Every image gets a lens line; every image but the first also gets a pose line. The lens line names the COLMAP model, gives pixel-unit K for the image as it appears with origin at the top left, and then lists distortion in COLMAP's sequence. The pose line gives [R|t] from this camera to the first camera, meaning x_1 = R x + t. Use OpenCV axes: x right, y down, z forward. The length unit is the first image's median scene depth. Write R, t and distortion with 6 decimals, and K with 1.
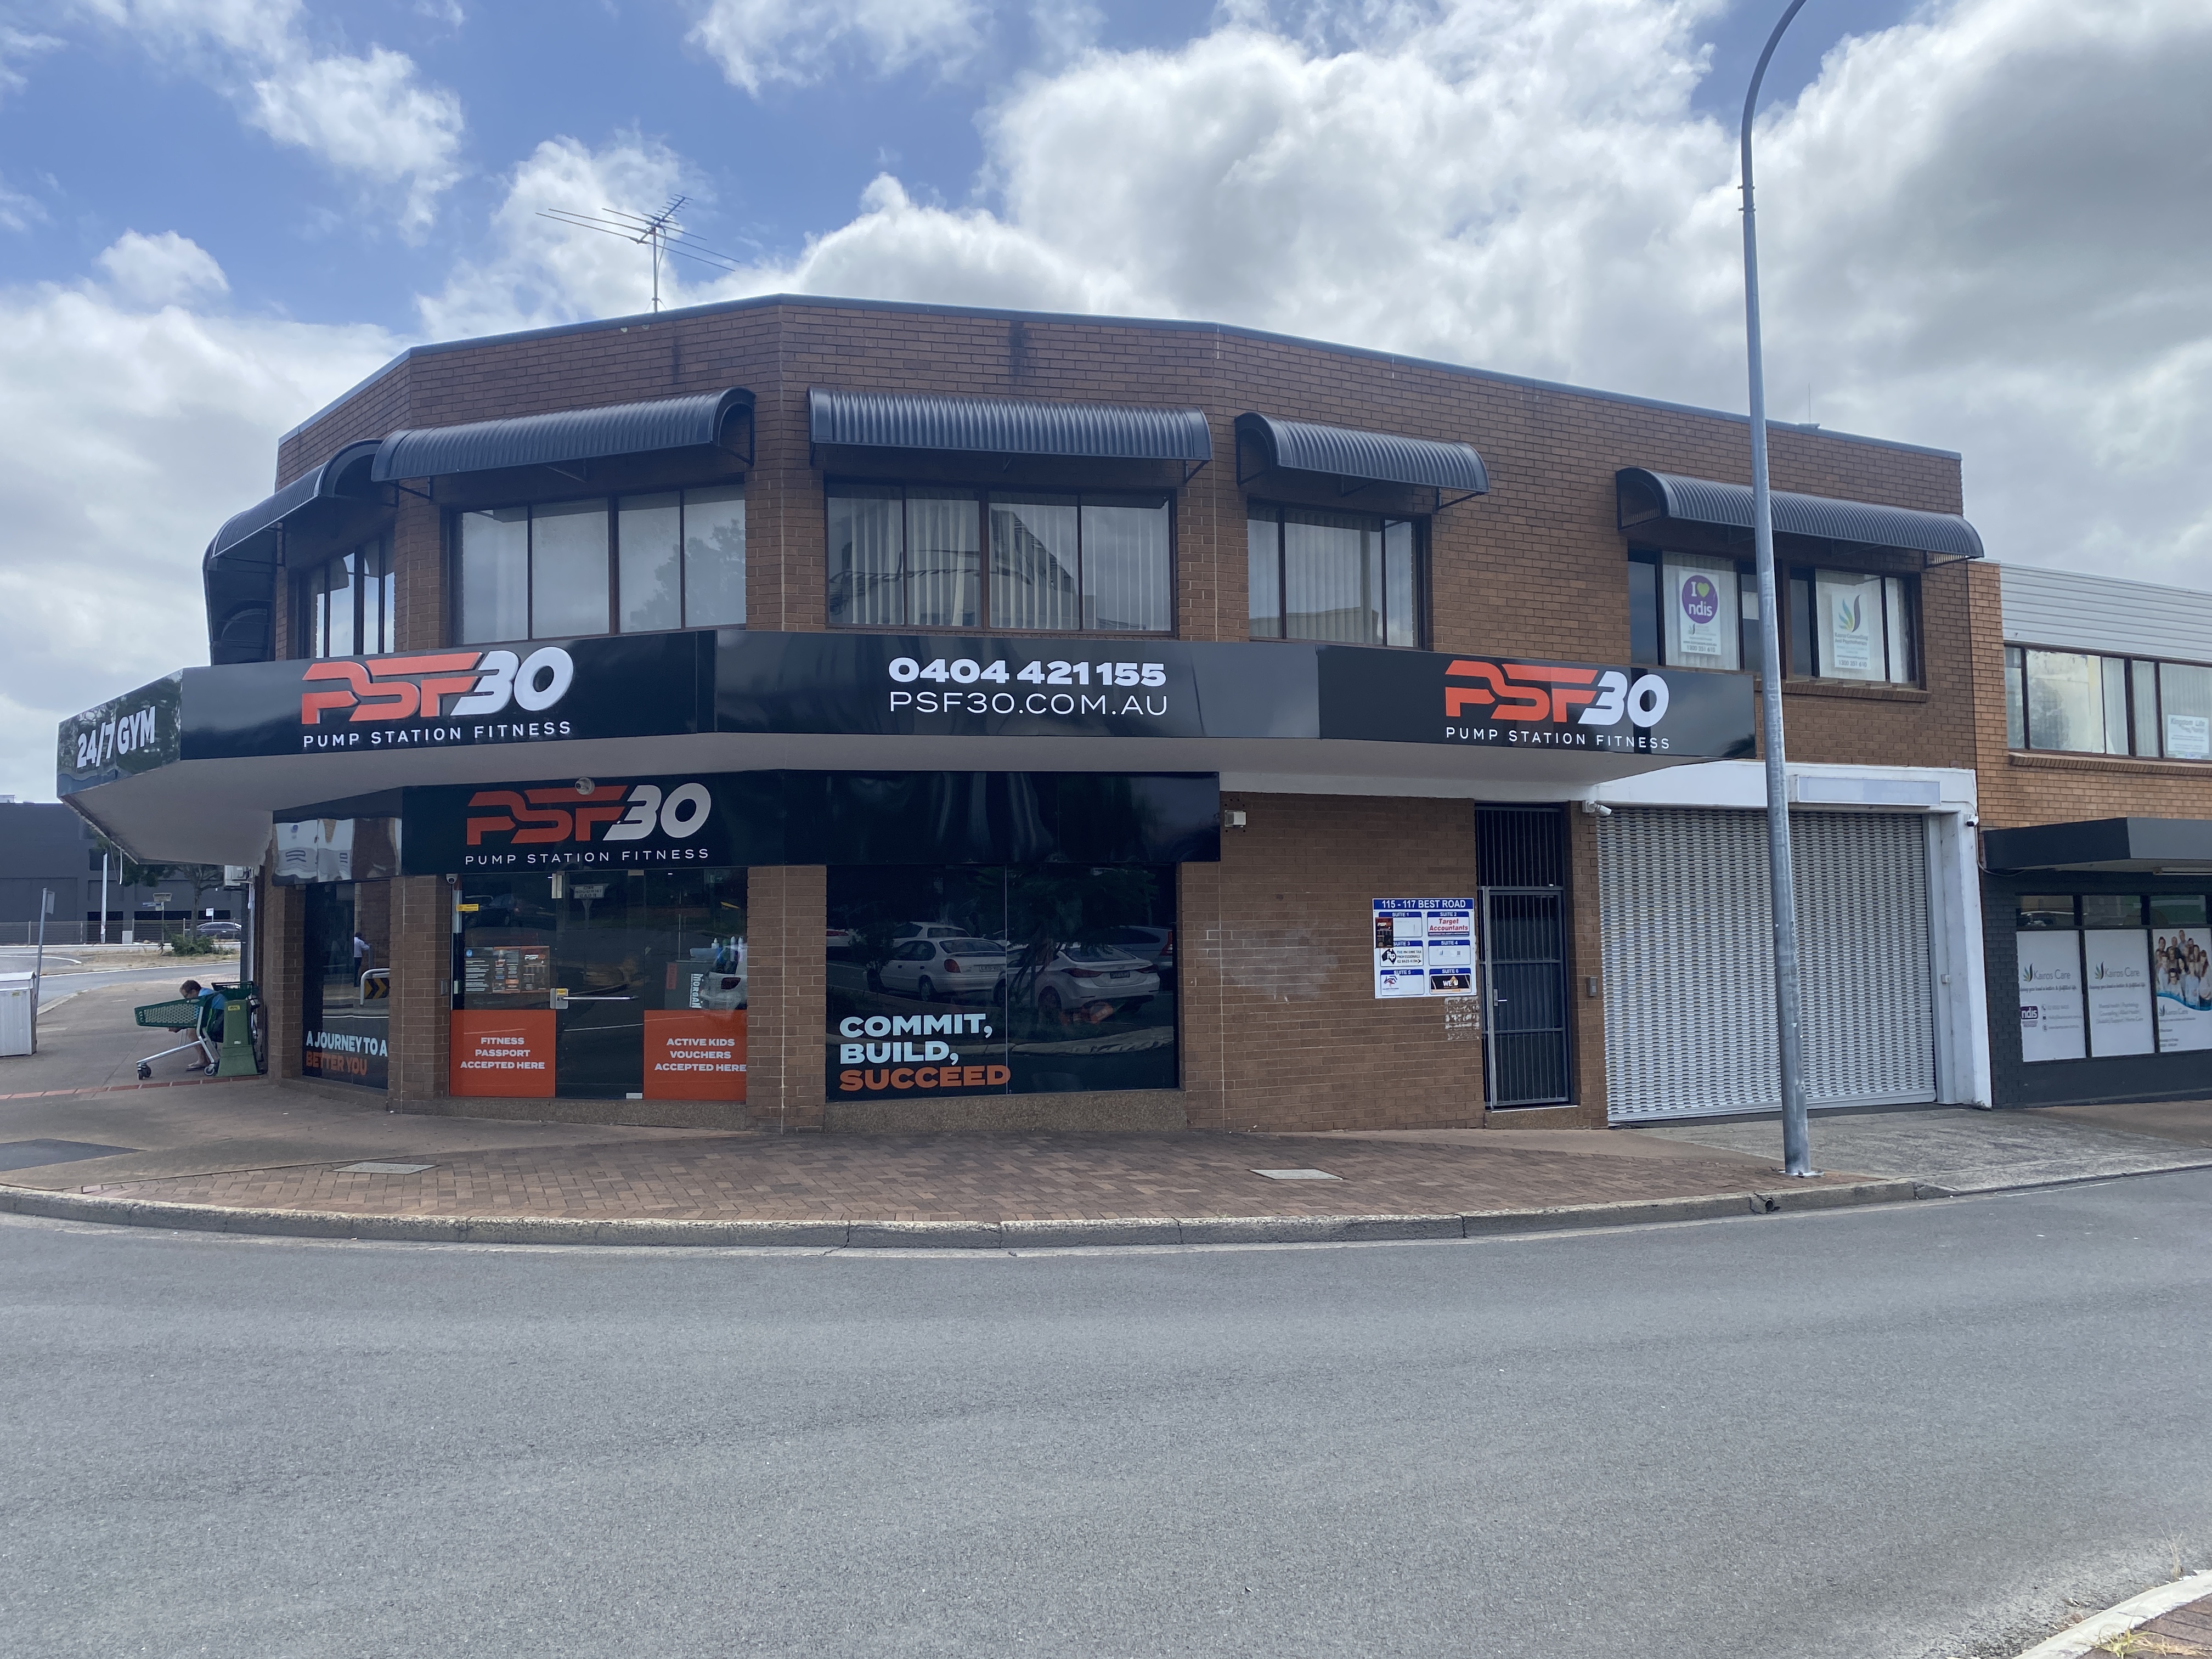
lens RADIAL K [[1573.8, 0, 1106.0], [0, 1573.8, 829.5], [0, 0, 1]] dist [0.002762, -0.002652]
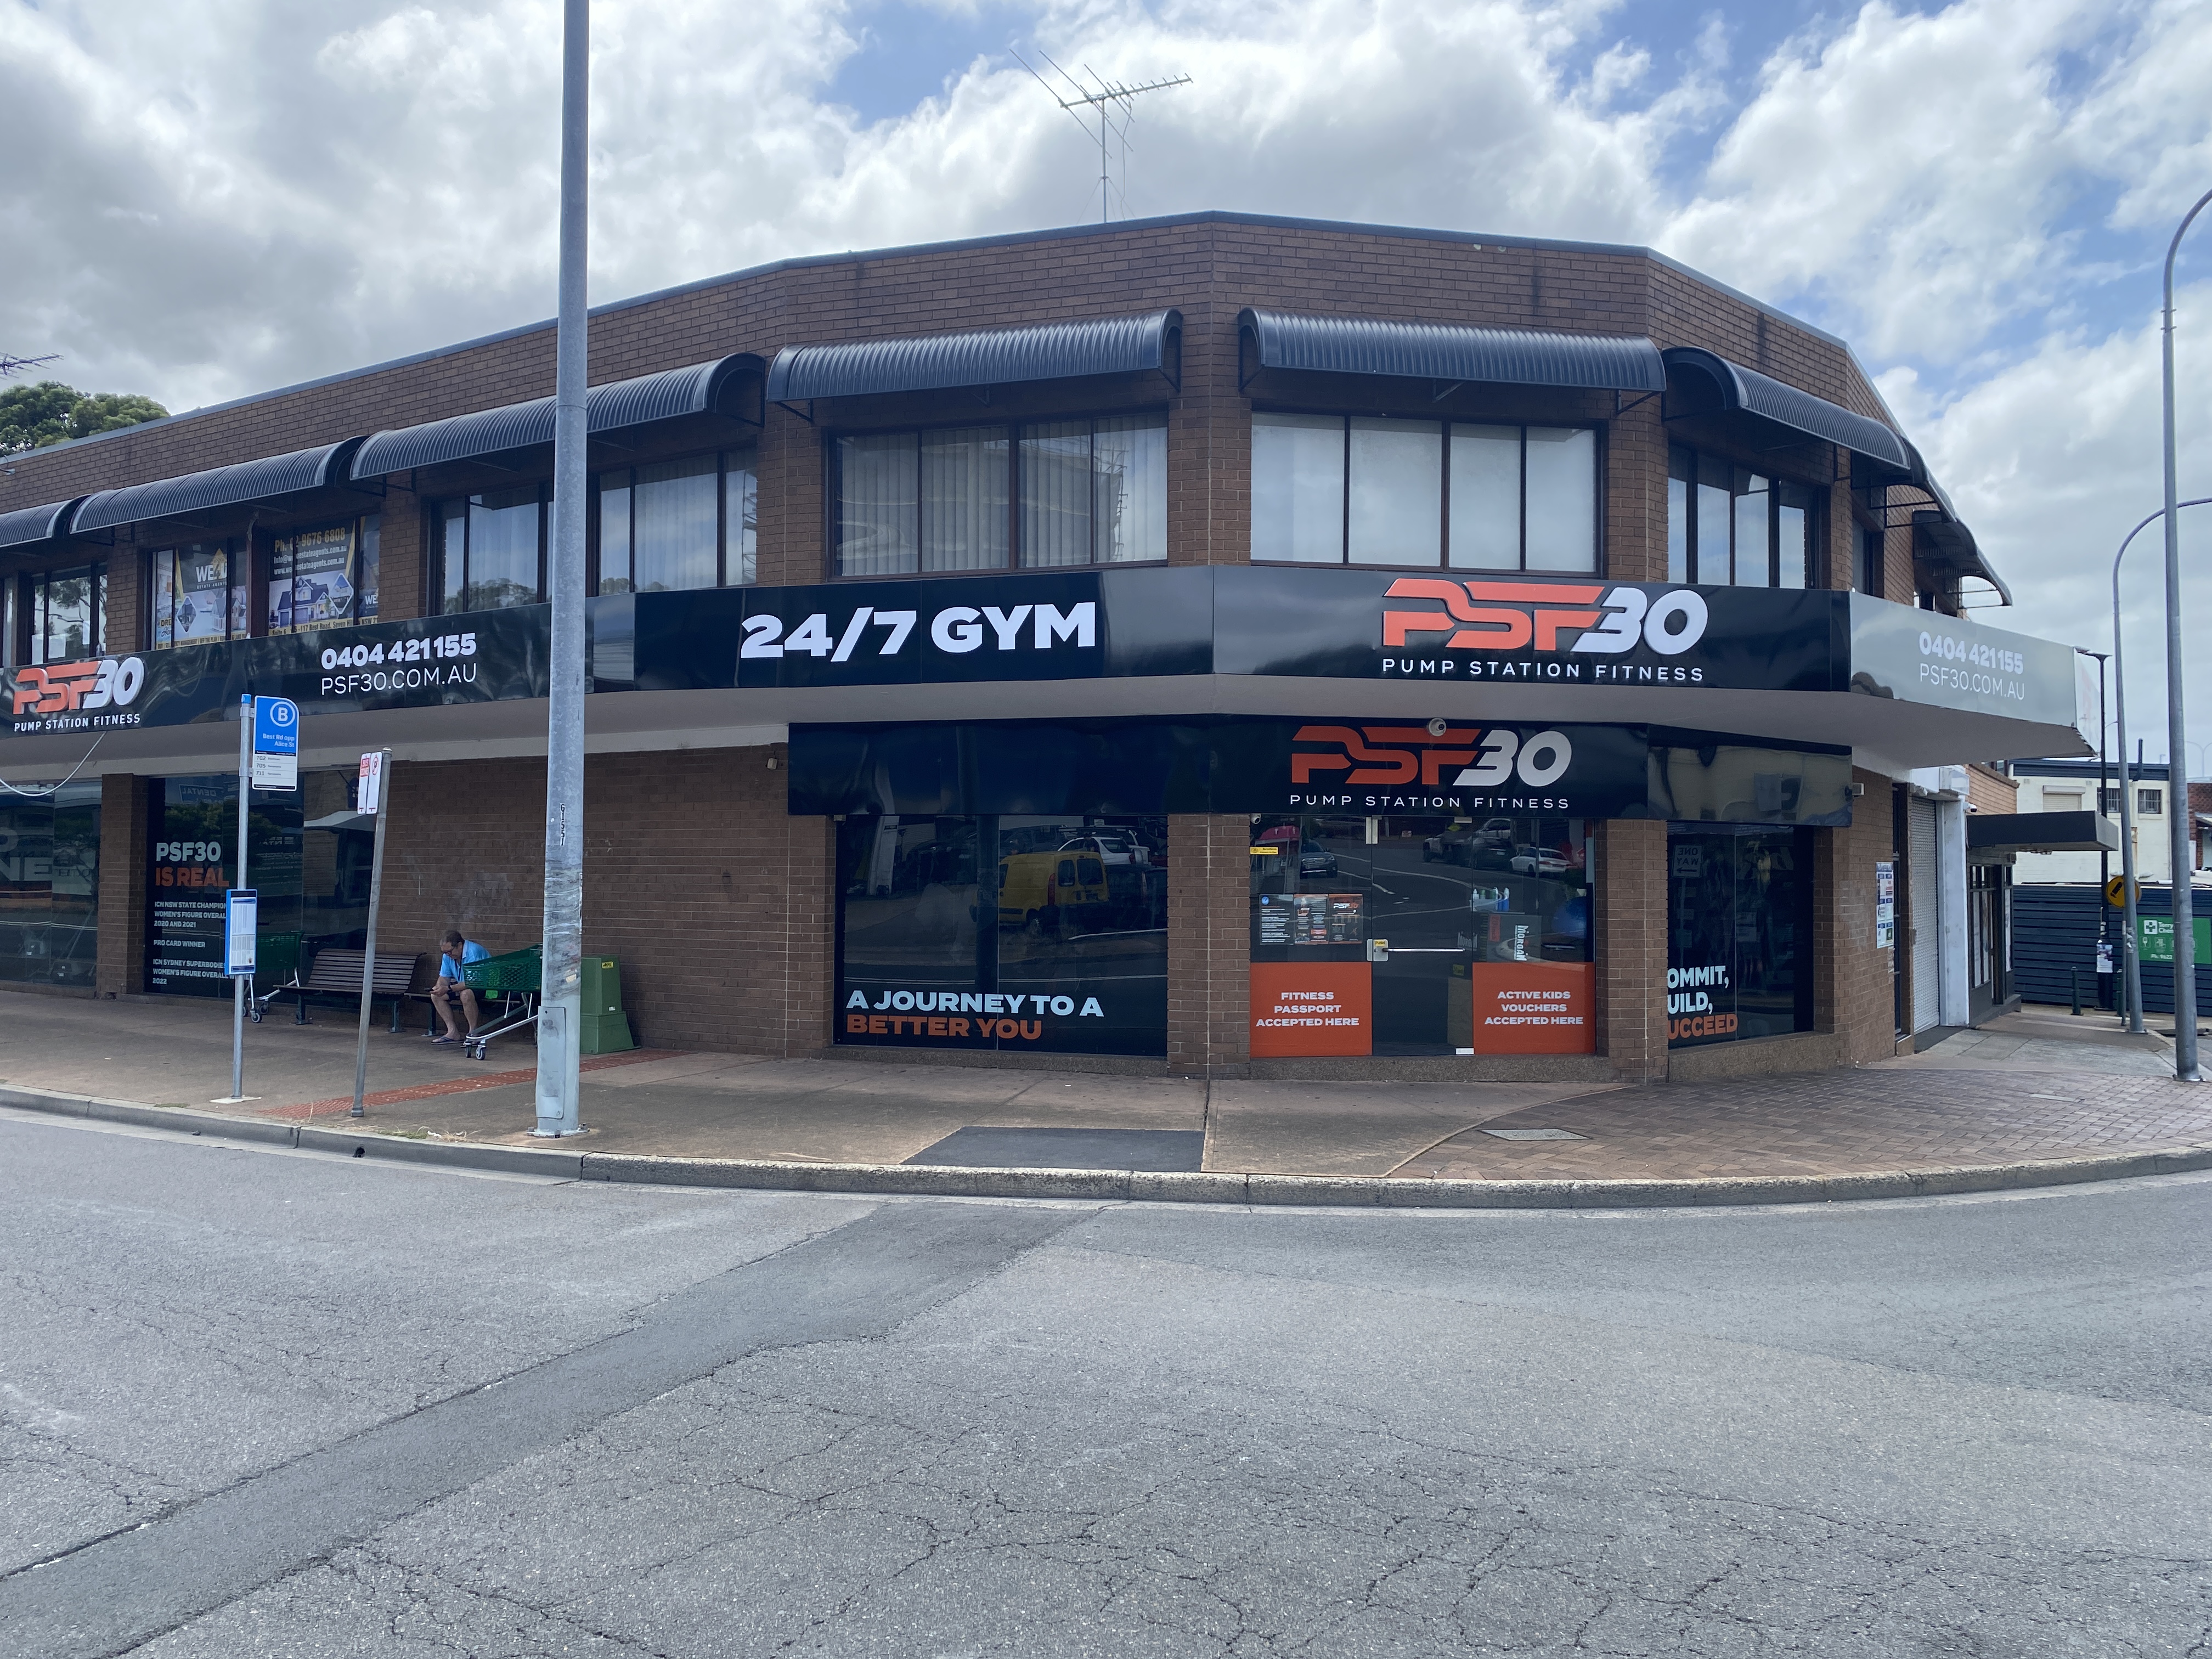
lens RADIAL K [[1573.8, 0, 1106.0], [0, 1573.8, 829.5], [0, 0, 1]] dist [0.002762, -0.002652]
pose [[0.909918, 0.033684, 0.413418, -0.904210], [-0.047053, 0.998646, 0.022195, 0.022433], [-0.412110, -0.039648, 0.910271, 0.218633]]
